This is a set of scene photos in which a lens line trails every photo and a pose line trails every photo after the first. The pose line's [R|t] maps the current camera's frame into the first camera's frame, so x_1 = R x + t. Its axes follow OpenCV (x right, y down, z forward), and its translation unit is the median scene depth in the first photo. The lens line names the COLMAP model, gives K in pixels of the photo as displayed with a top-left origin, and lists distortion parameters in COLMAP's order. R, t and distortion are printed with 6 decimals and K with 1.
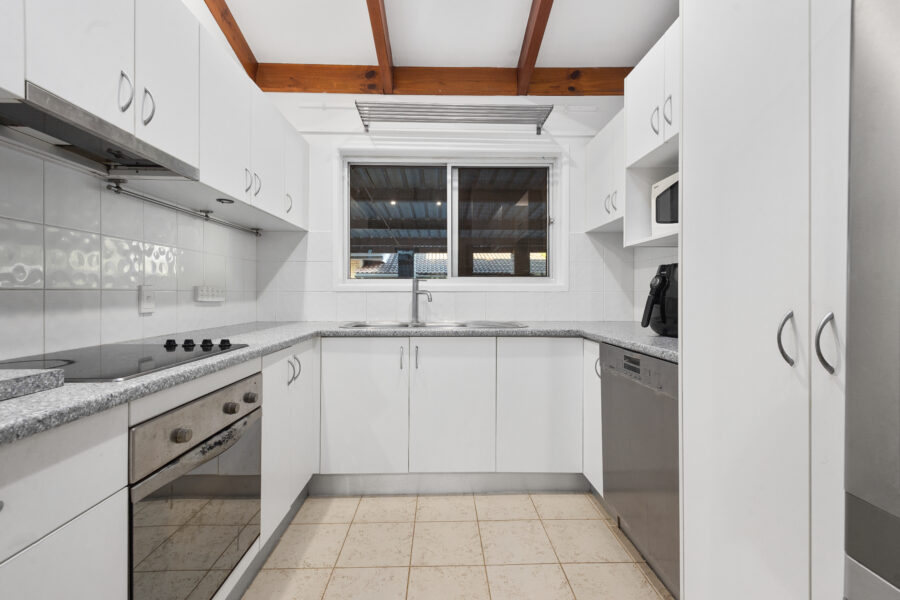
lens RADIAL K [[387.6, 0, 449.2], [0, 387.6, 297.7], [0, 0, 1]] dist [0.021300, -0.001766]
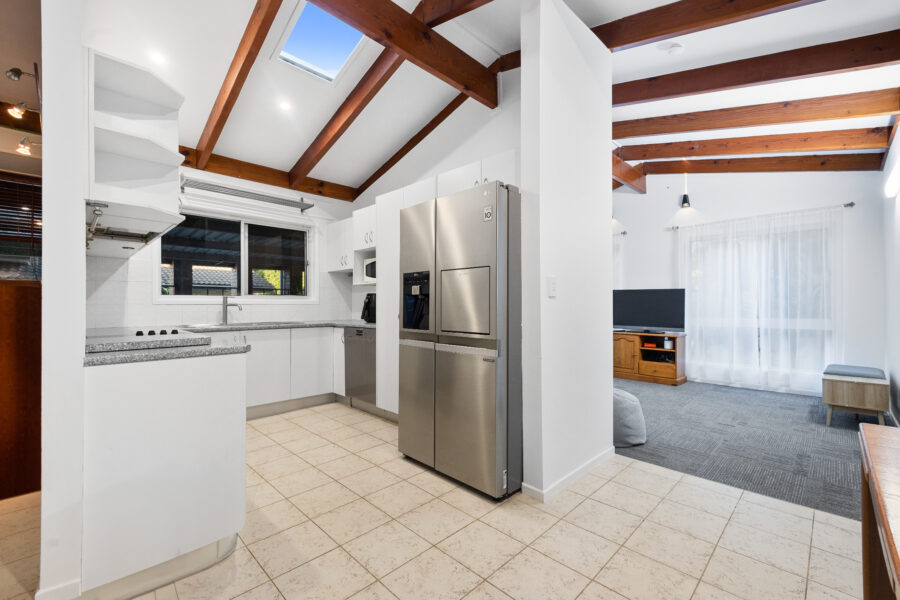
lens RADIAL K [[387.6, 0, 452.6], [0, 387.6, 304.2], [0, 0, 1]] dist [0.021300, -0.001766]
pose [[0.724844, 0.000967, 0.688913, -0.642688], [0.006826, 0.999940, -0.008586, 0.005454], [-0.688880, 0.010926, 0.724793, -0.964214]]
